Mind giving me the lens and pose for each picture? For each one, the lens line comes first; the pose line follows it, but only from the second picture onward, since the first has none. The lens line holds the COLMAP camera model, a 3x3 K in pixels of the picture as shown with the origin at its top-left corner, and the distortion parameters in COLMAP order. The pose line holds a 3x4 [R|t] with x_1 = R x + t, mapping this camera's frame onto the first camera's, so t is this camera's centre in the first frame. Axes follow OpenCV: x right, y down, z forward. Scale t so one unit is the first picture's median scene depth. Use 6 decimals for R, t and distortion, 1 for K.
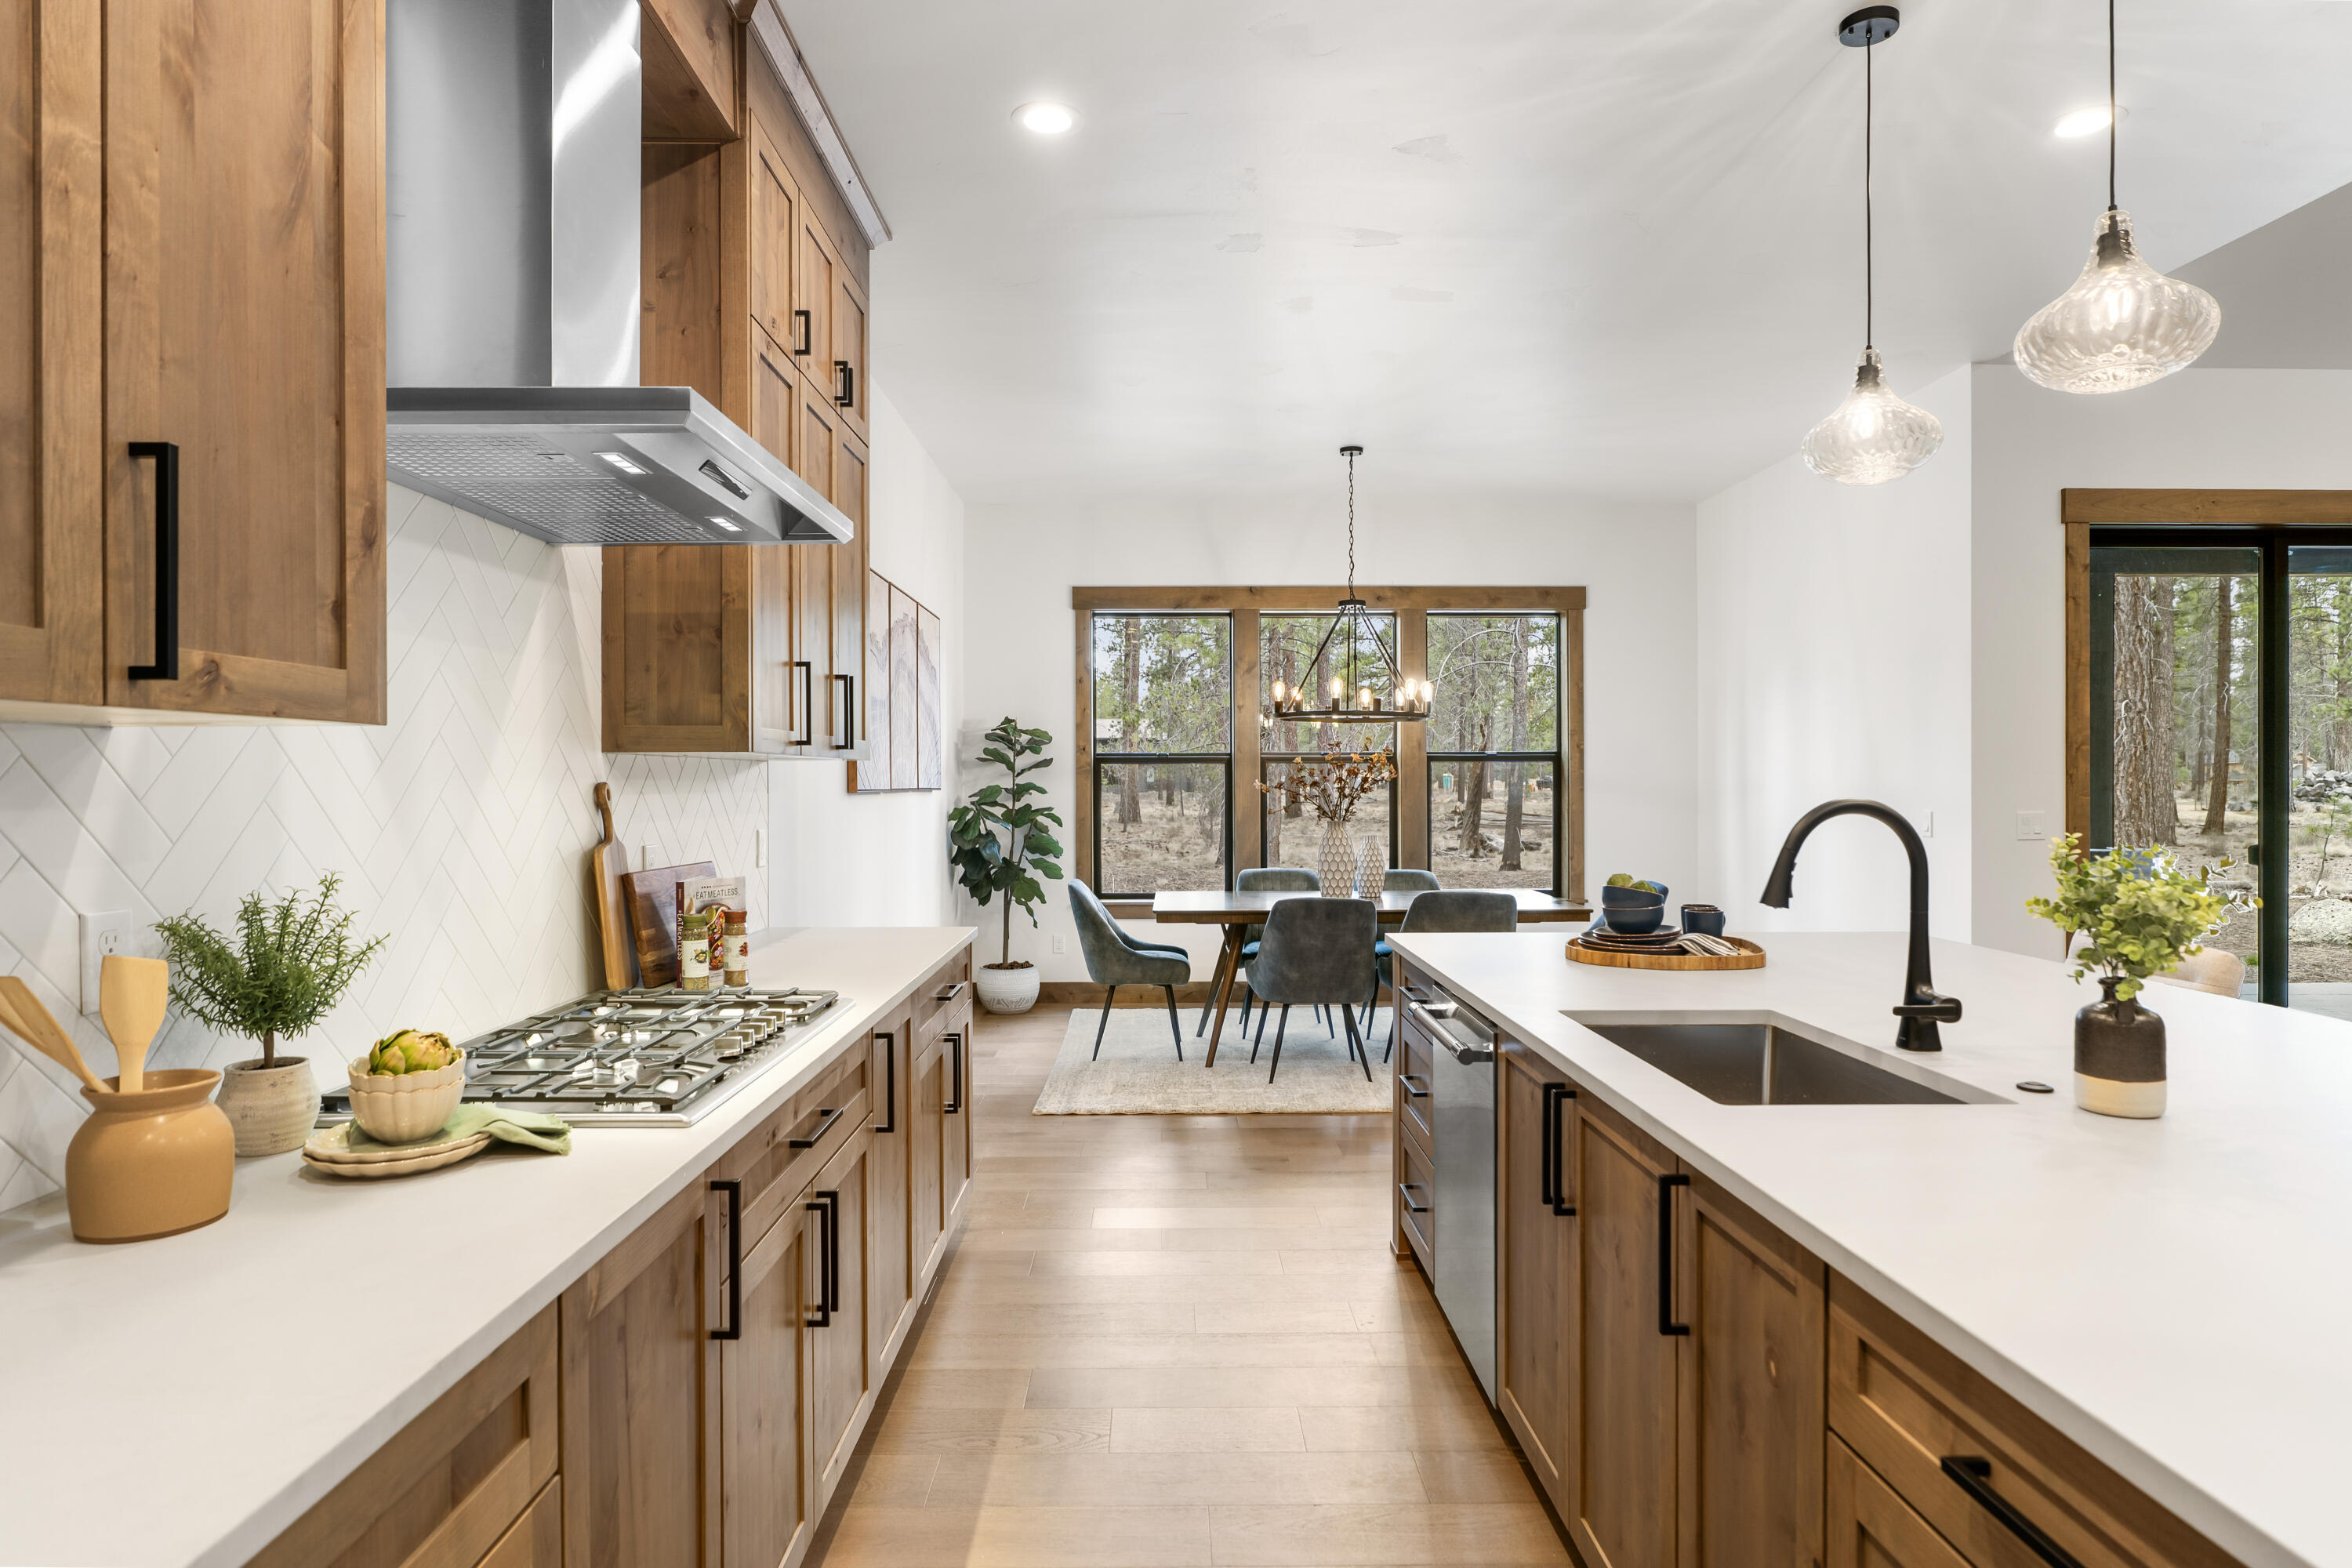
lens RADIAL K [[1311.9, 0, 1152.1], [0, 1311.9, 784.9], [0, 0, 1]] dist [-0.002220, -0.000513]
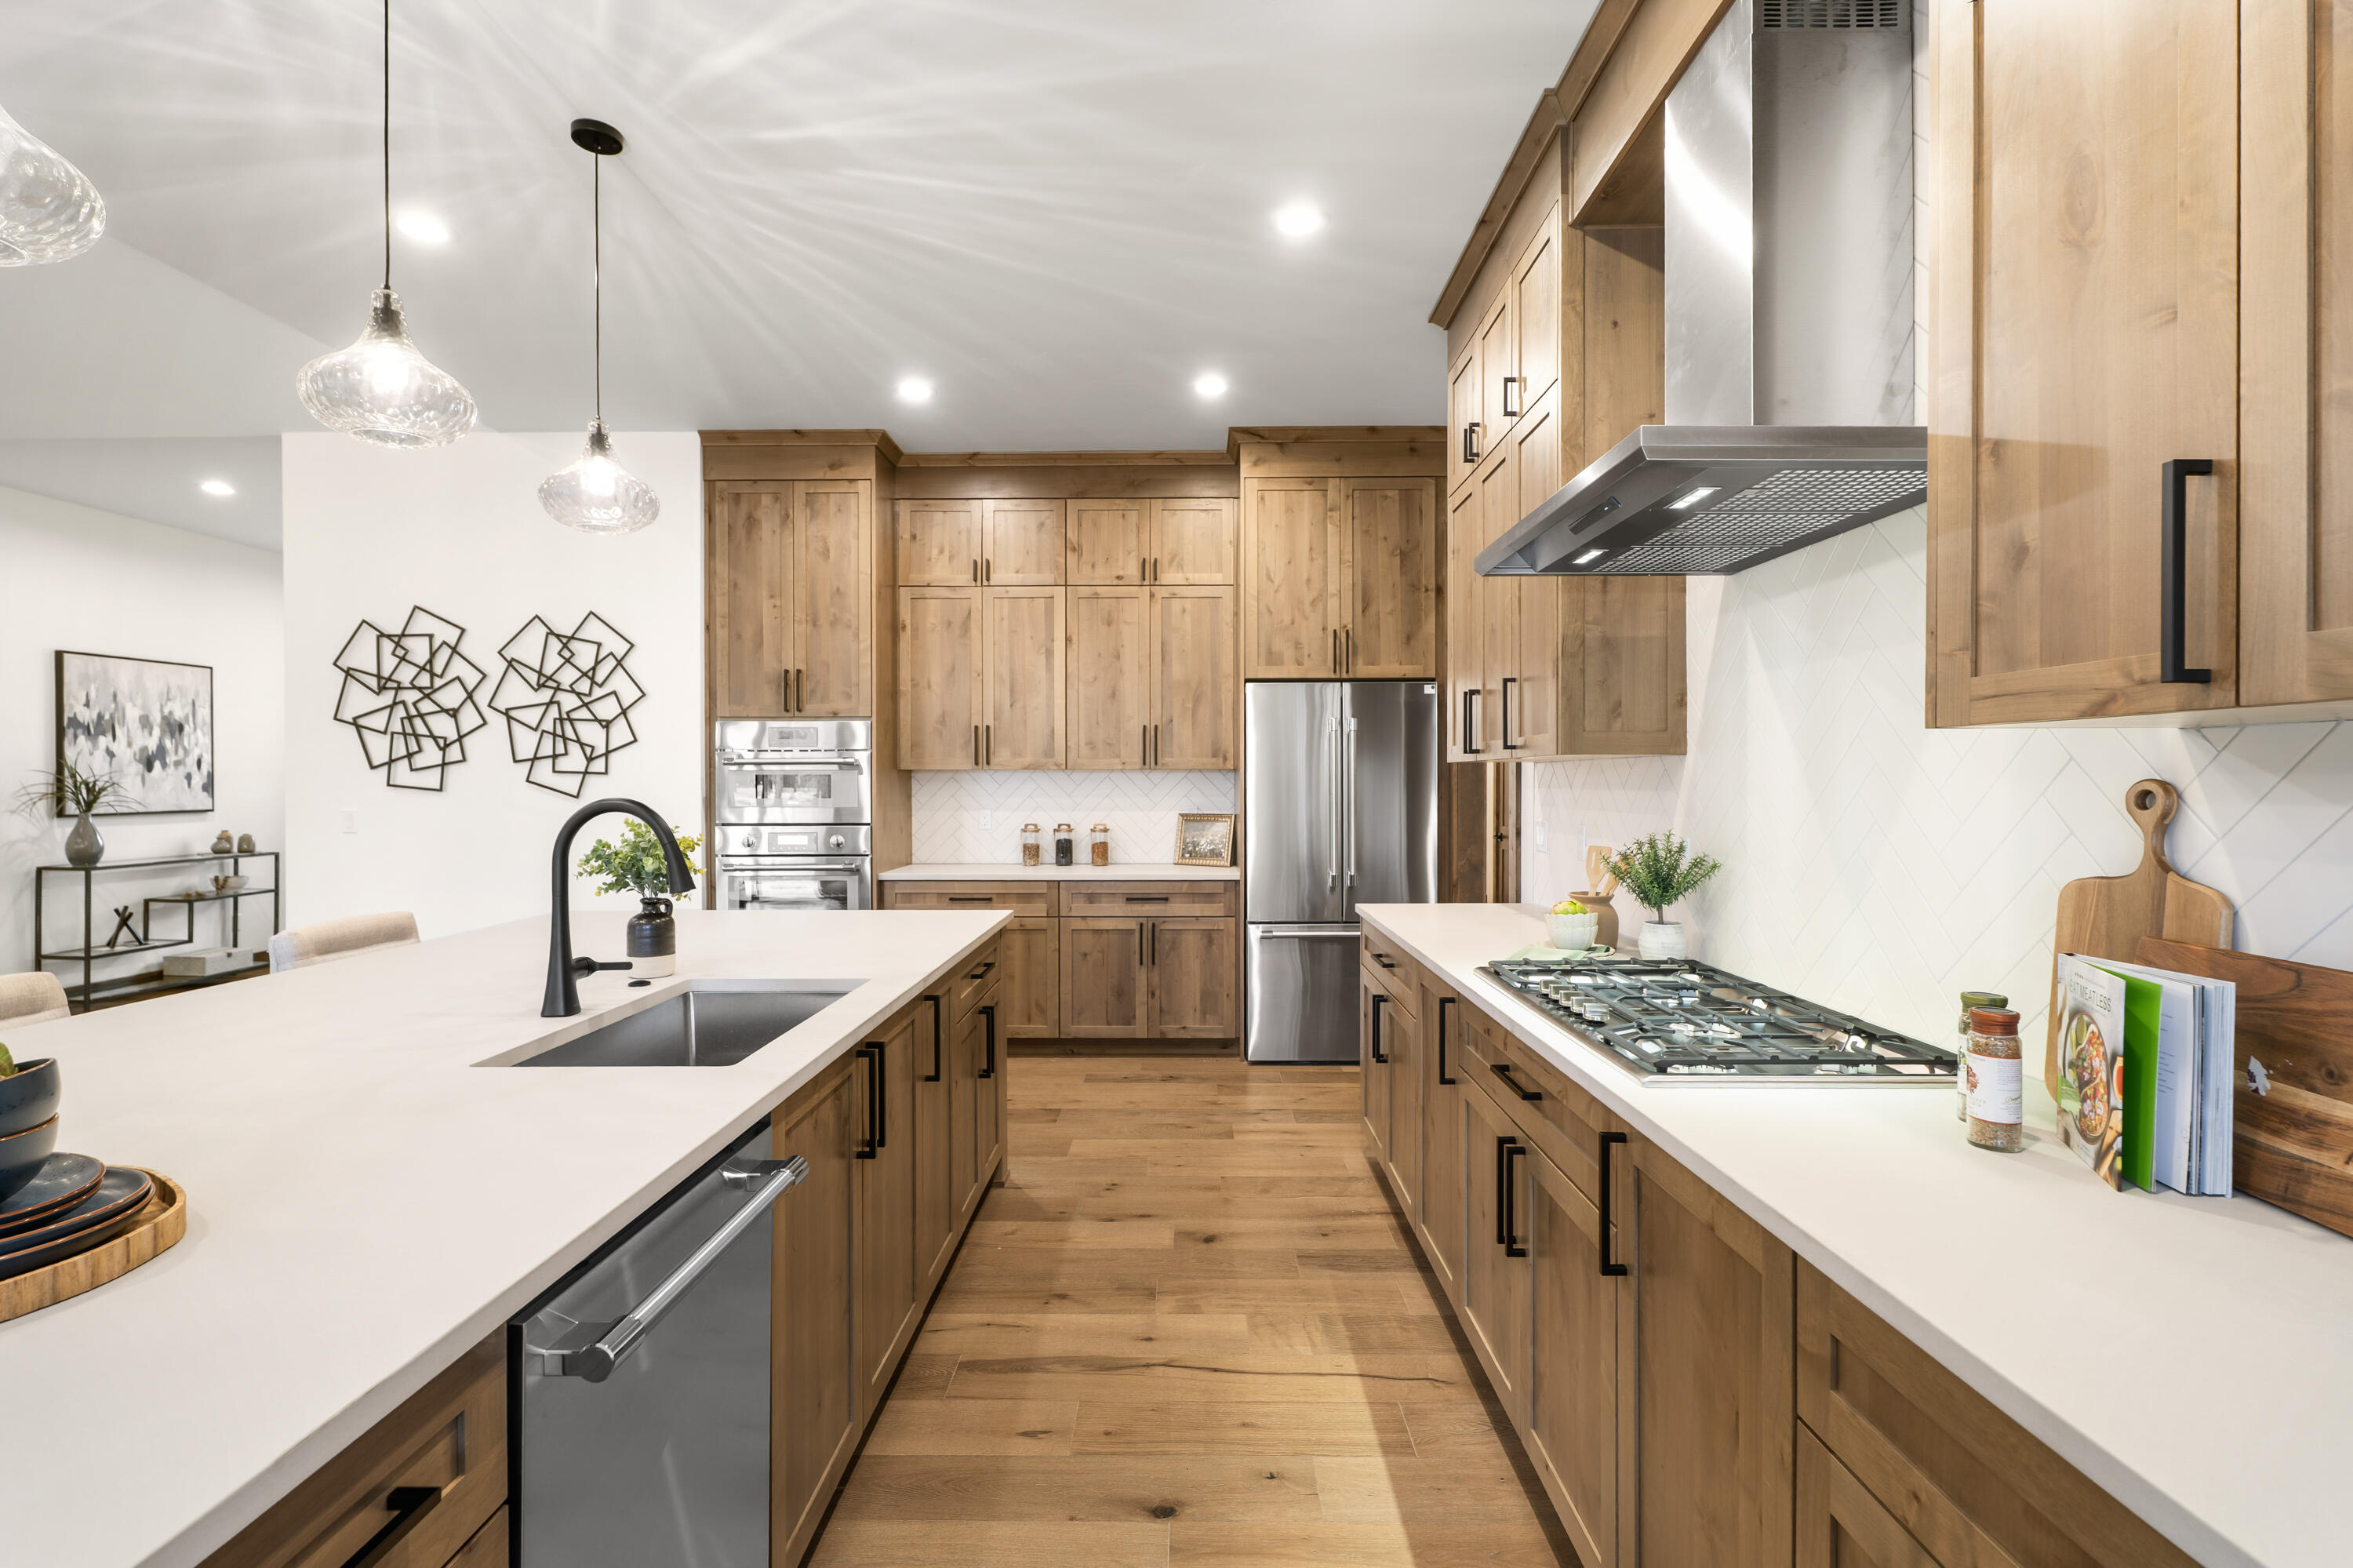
lens RADIAL K [[1077.1, 0, 1176.5], [0, 1077.1, 784.0], [0, 0, 1]] dist [-0.002633, -0.000333]
pose [[-0.999929, 0.002327, 0.011673, 0.020022], [0.002398, 0.999979, 0.006076, -0.003553], [-0.011658, 0.006103, -0.999913, 1.245627]]
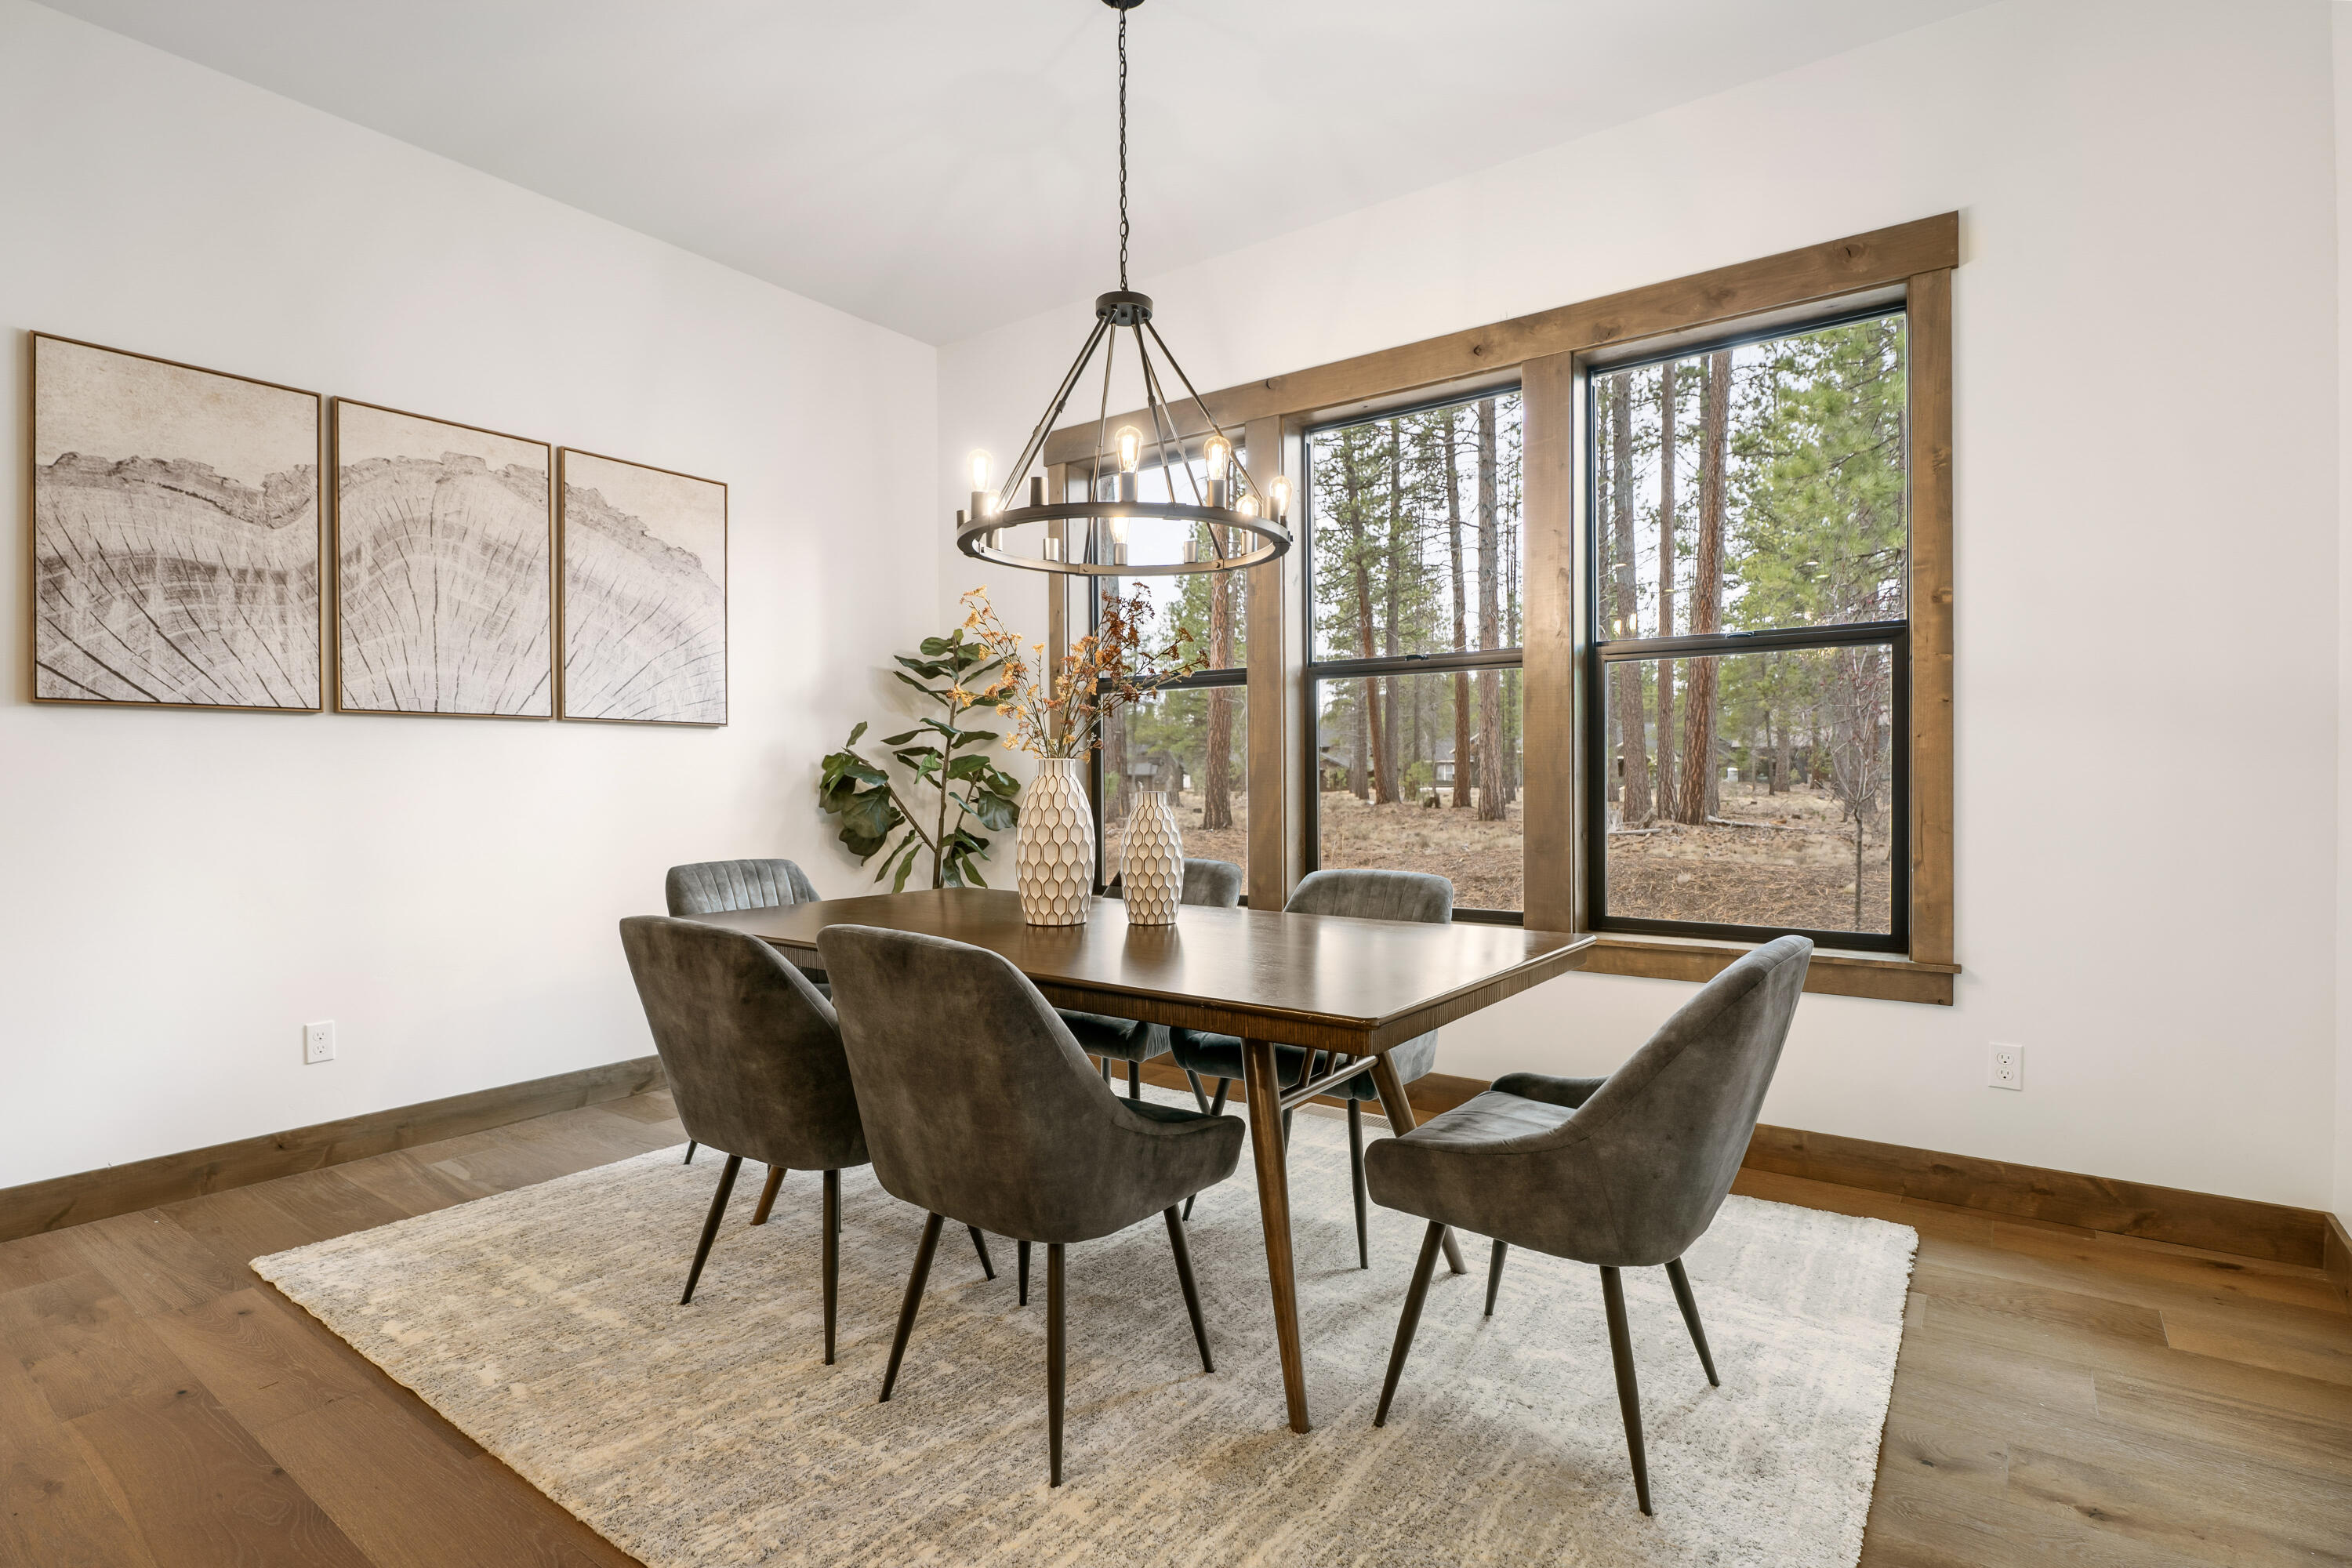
lens RADIAL K [[1146.9, 0, 1176.0], [0, 1146.9, 784.0], [0, 0, 1]] dist [-0.003371, -0.000150]
pose [[0.806208, 0.001798, -0.591629, 0.820252], [0.001398, 0.999987, 0.004944, 0.065551], [0.591630, -0.004813, 0.806195, 1.329637]]
